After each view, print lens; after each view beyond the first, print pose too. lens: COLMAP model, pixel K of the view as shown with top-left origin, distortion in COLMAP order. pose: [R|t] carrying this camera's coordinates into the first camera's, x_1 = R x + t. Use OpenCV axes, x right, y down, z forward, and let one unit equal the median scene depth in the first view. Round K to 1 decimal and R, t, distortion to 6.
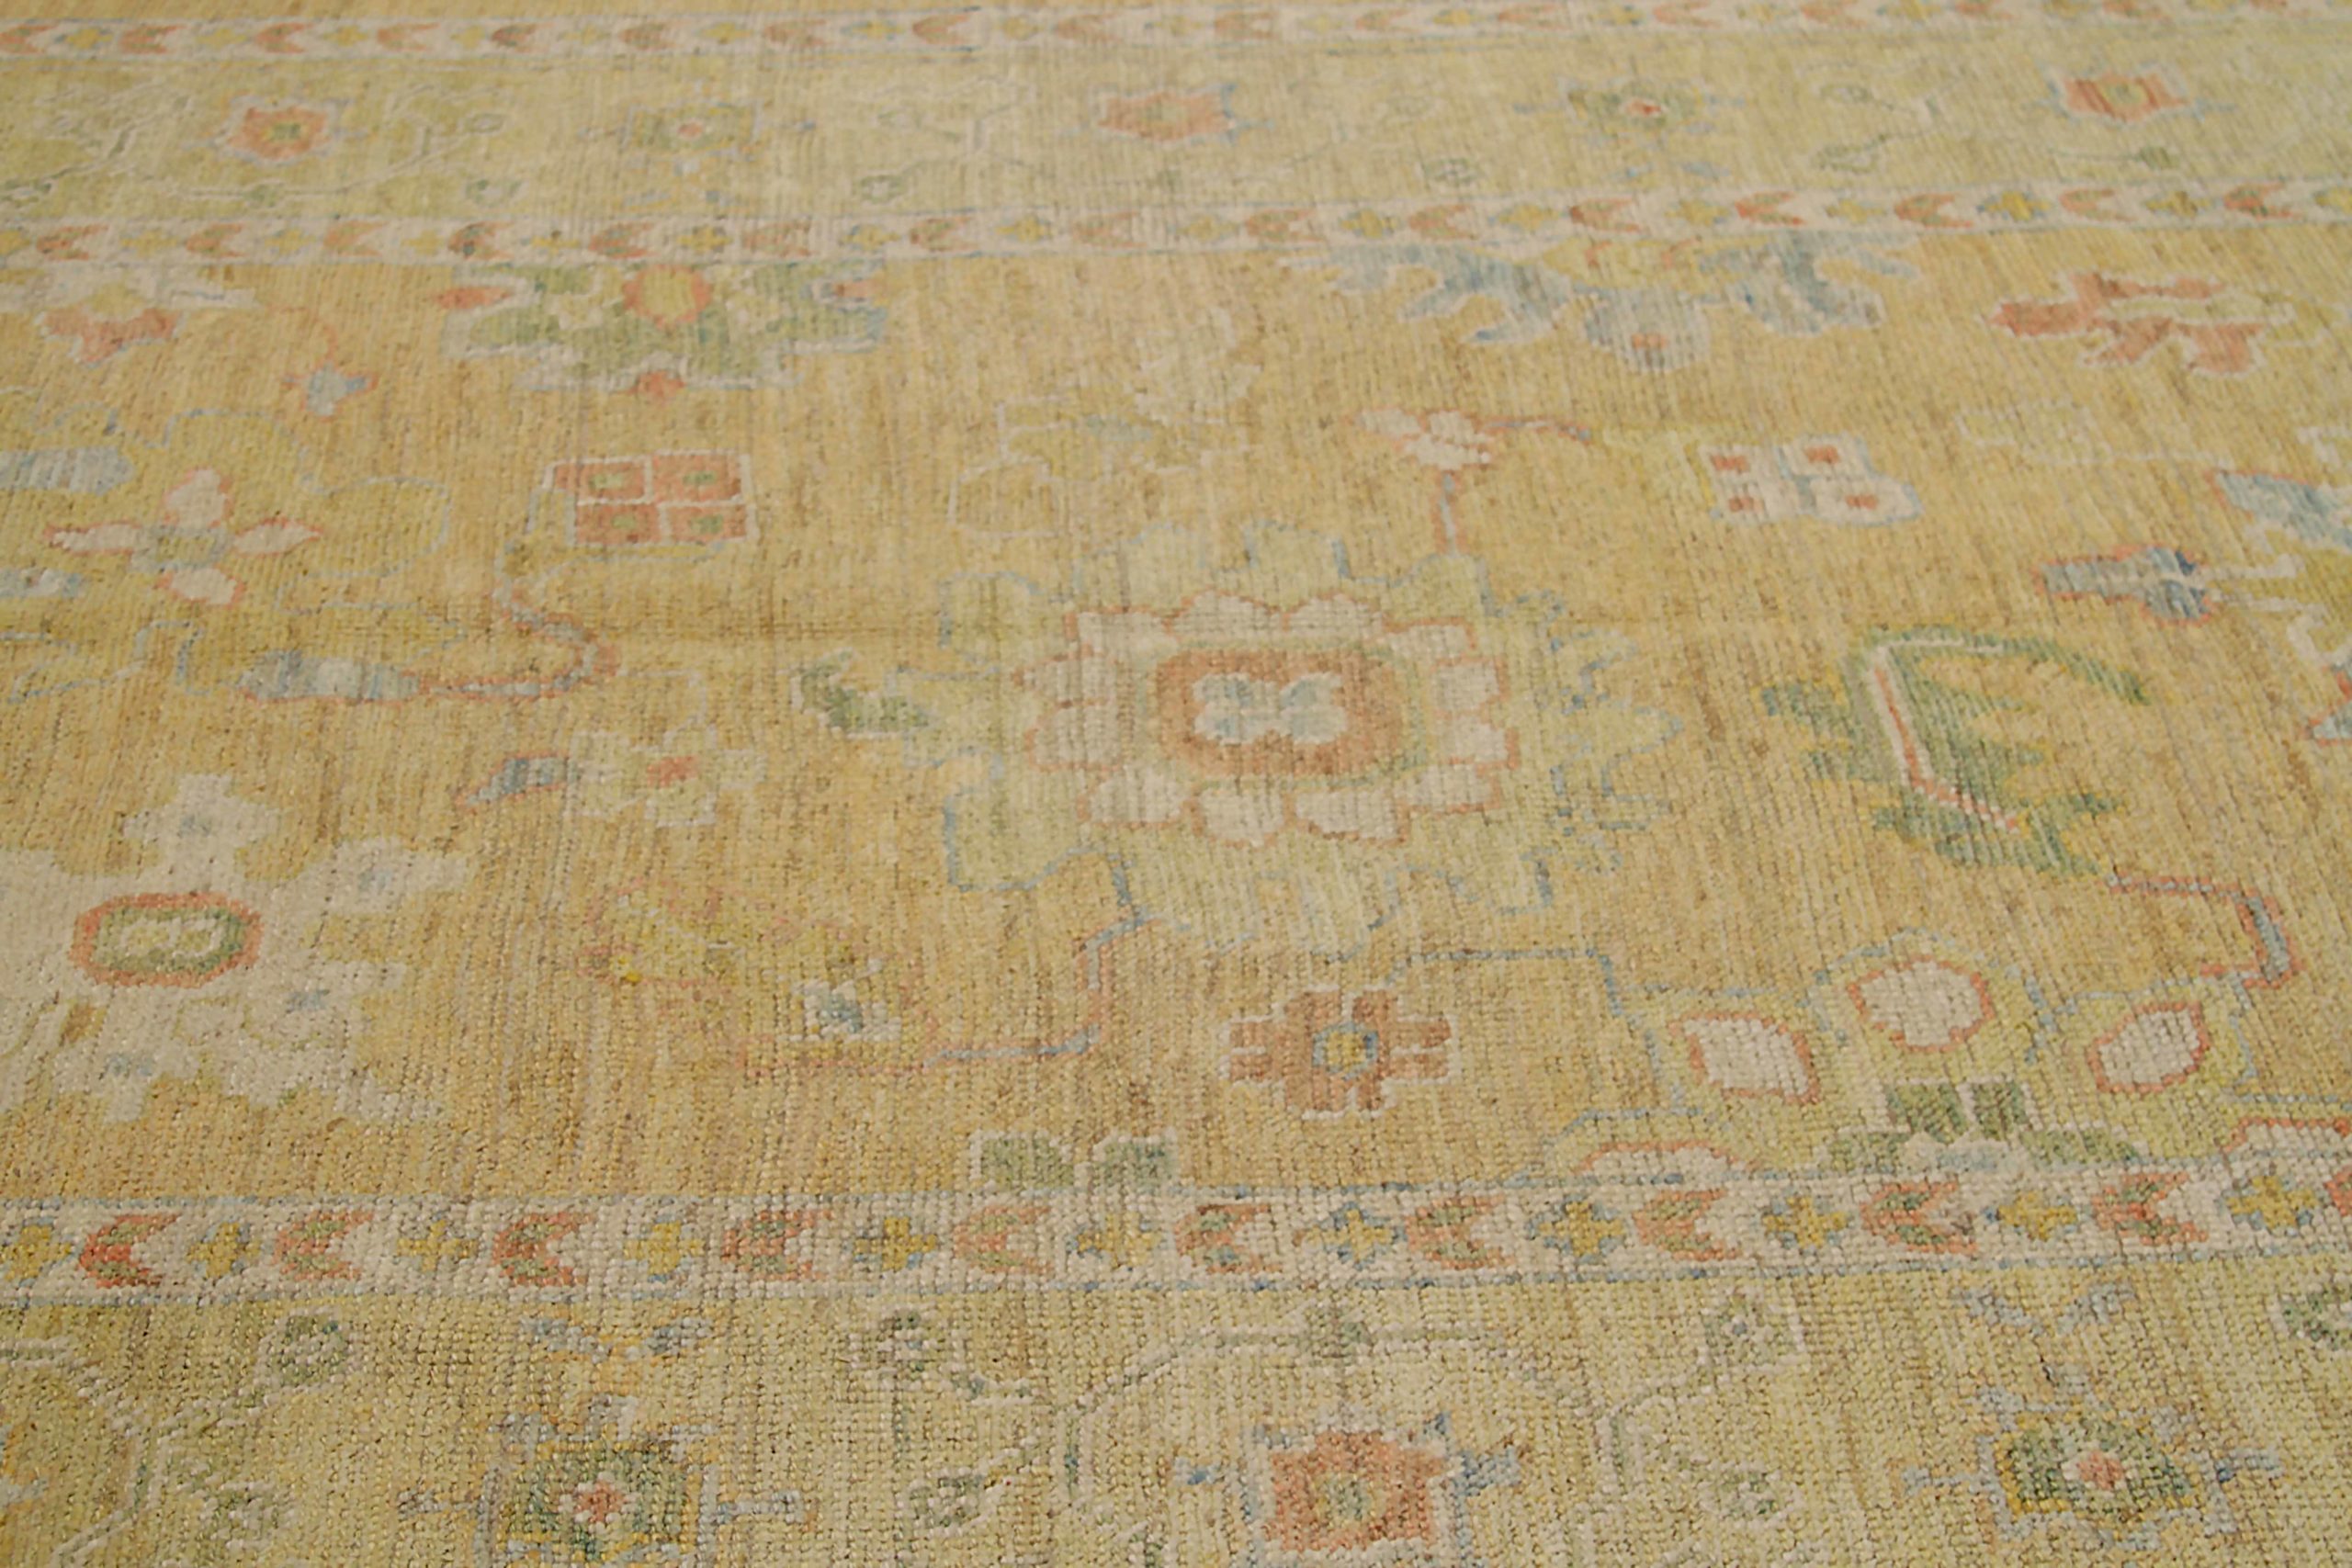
lens RADIAL K [[3630.4, 0, 1176.0], [0, 3630.4, 784.0], [0, 0, 1]] dist [-0.003459, -0.013366]
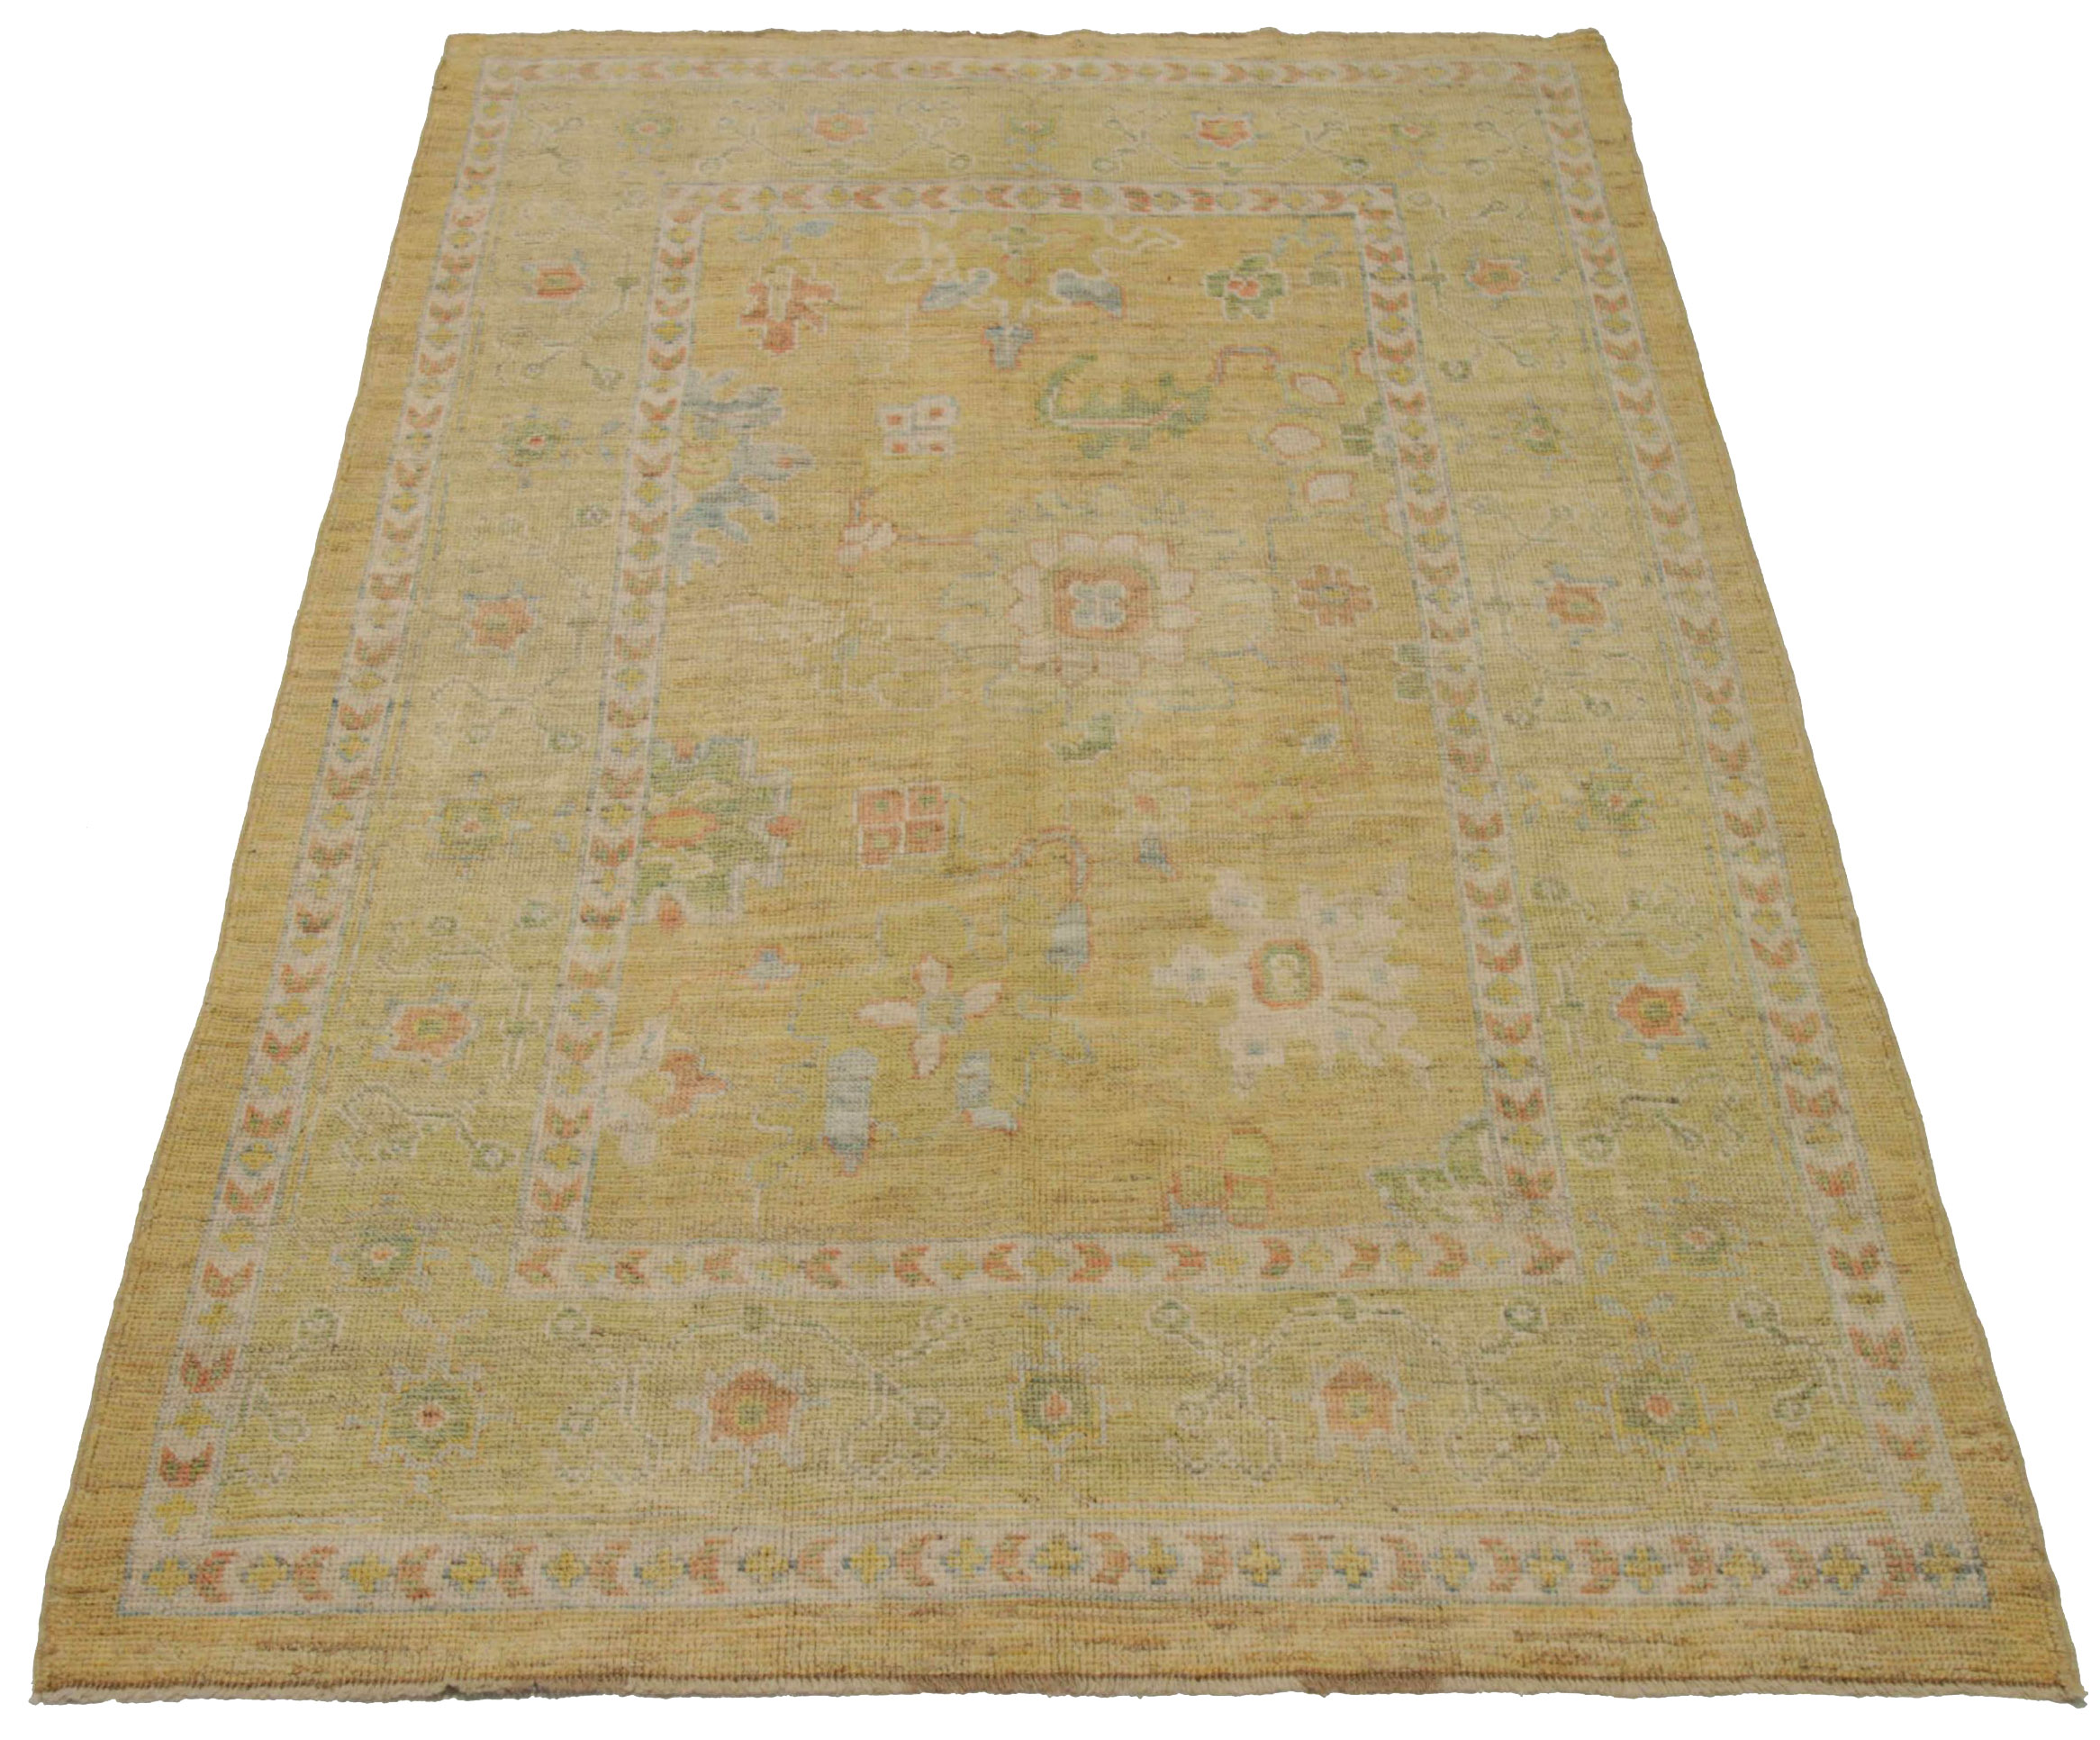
lens RADIAL K [[2861.1, 0, 1050.0], [0, 2861.1, 870.0], [0, 0, 1]] dist [-0.049989, -0.043382]
pose [[0.017610, -0.716611, 0.697250, -1.191247], [0.608351, 0.561100, 0.561316, -0.846873], [-0.793473, 0.414288, 0.445832, 0.340695]]
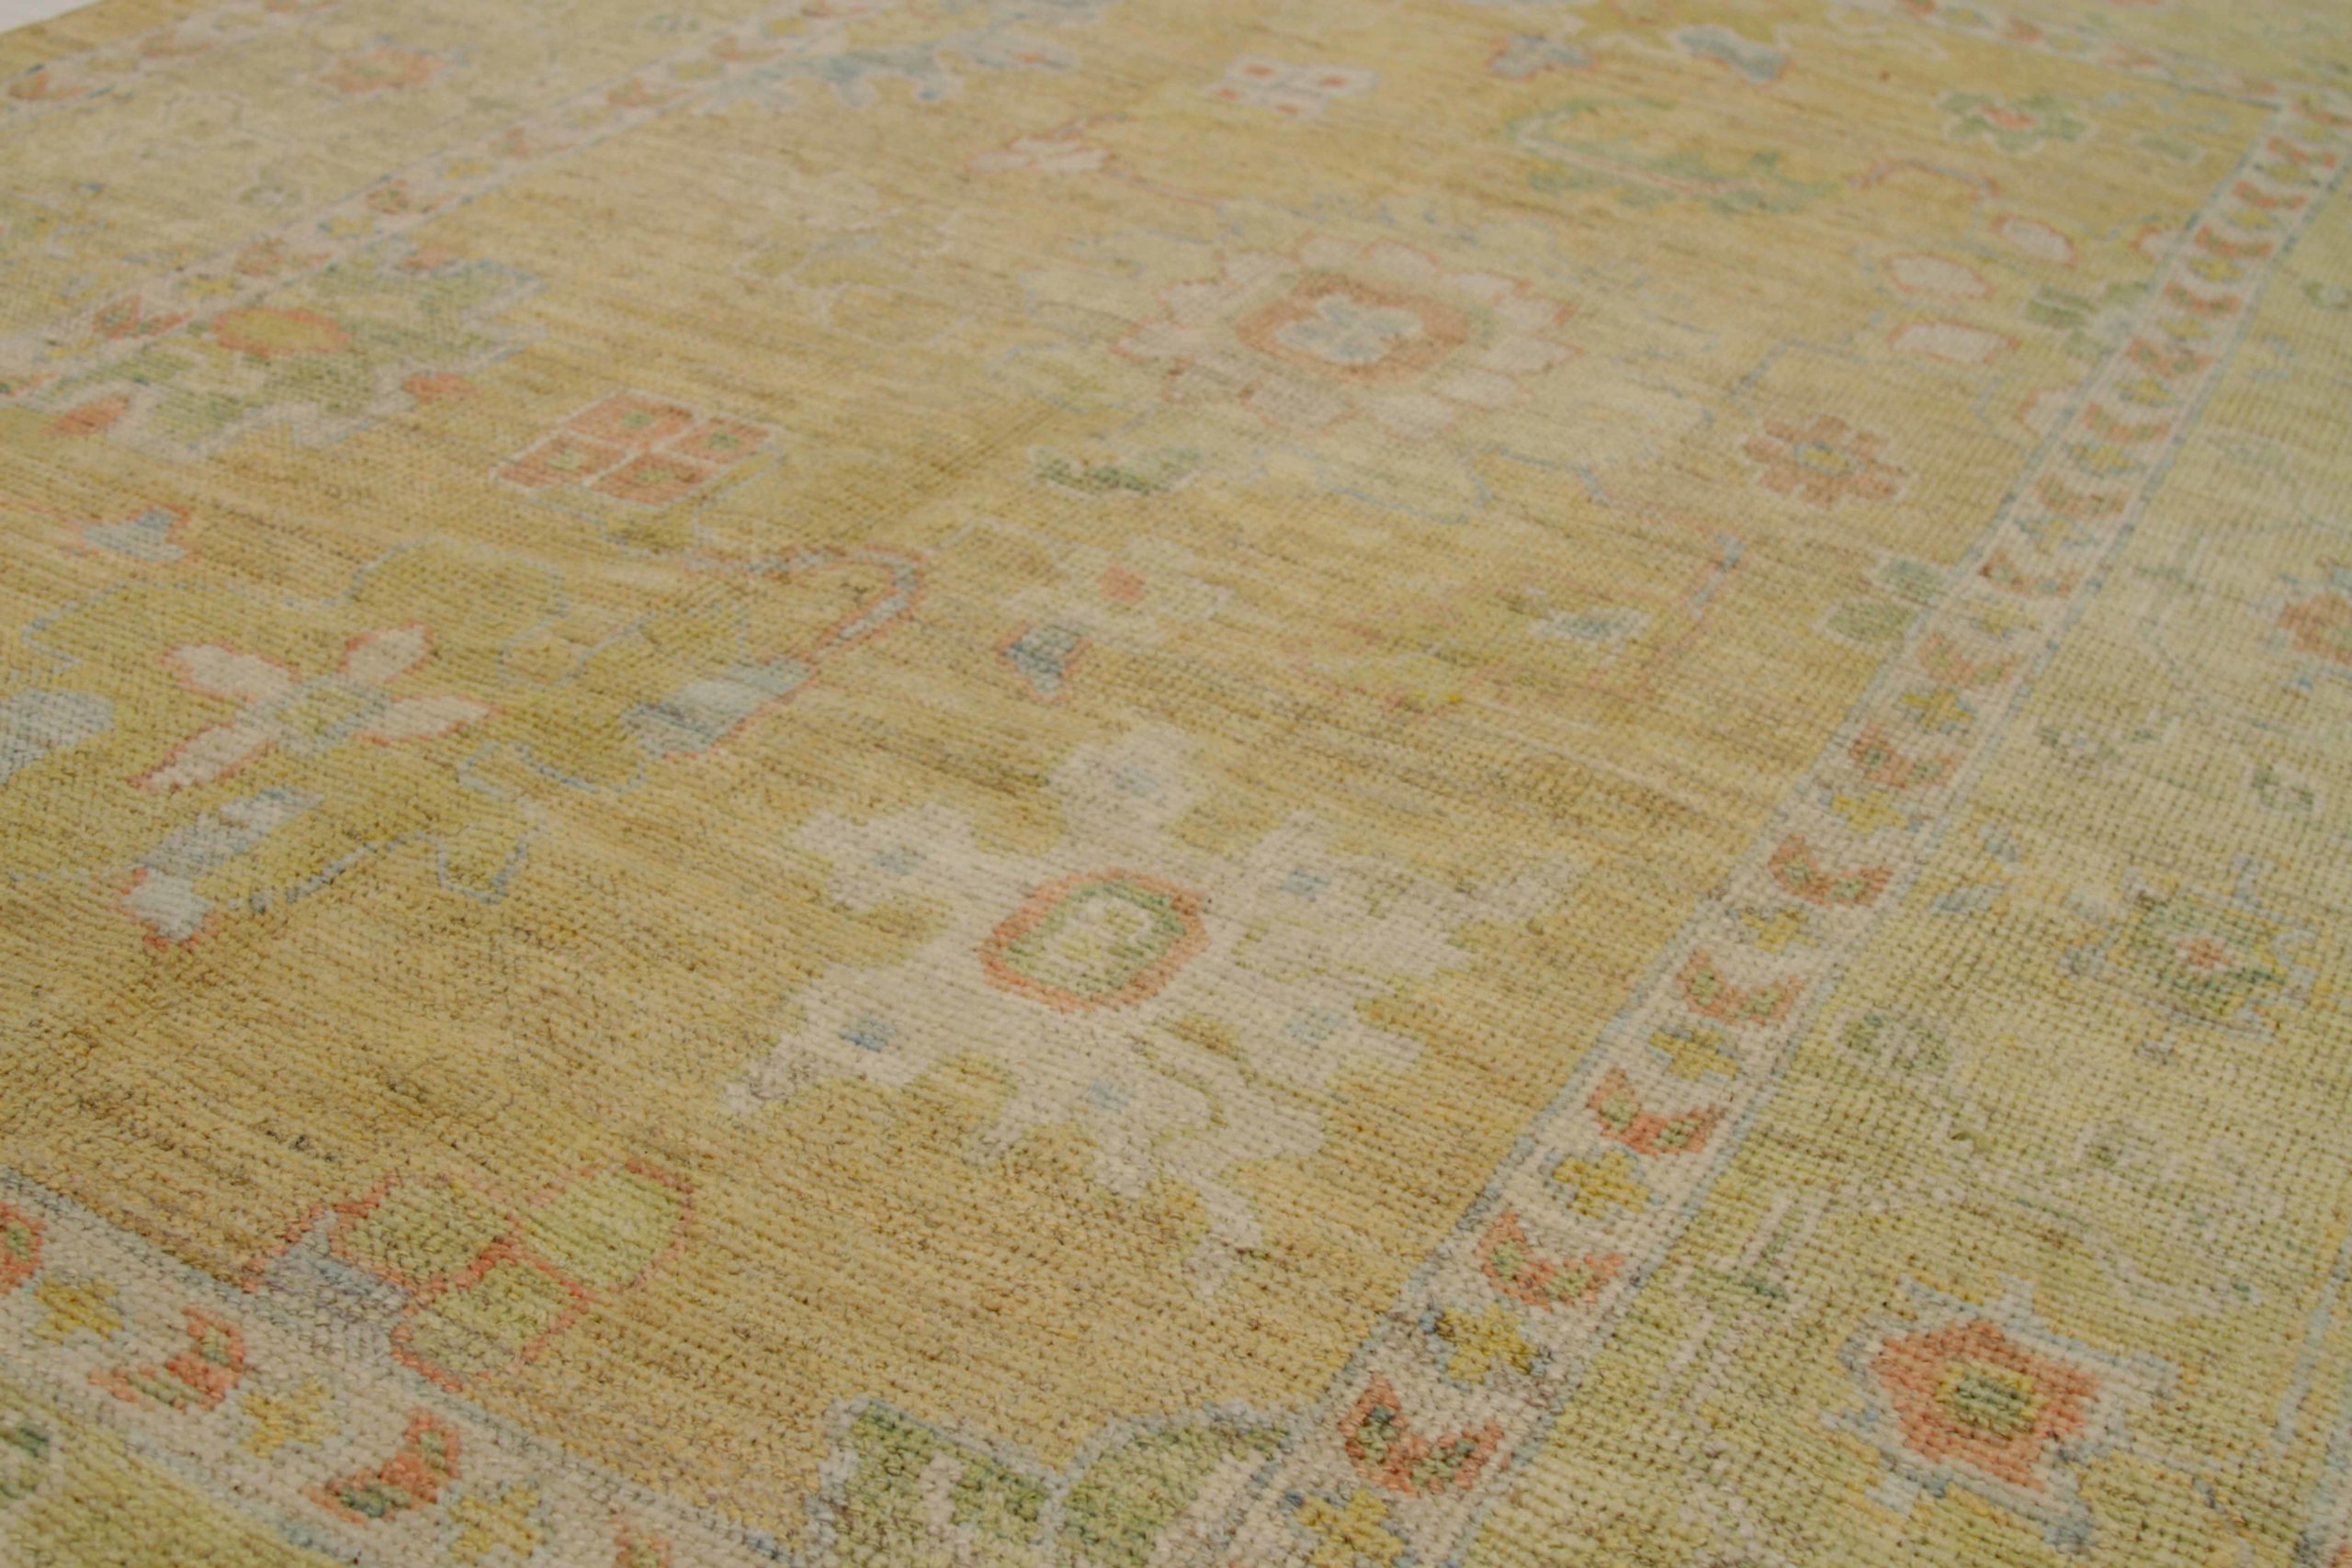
lens RADIAL K [[2847.1, 0, 1176.0], [0, 2847.1, 784.0], [0, 0, 1]] dist [-0.098264, 0.051621]
pose [[0.516032, -0.437368, 0.736492, -0.620024], [0.470513, 0.863218, 0.182953, -0.076728], [-0.715771, 0.252119, 0.651236, 0.531149]]
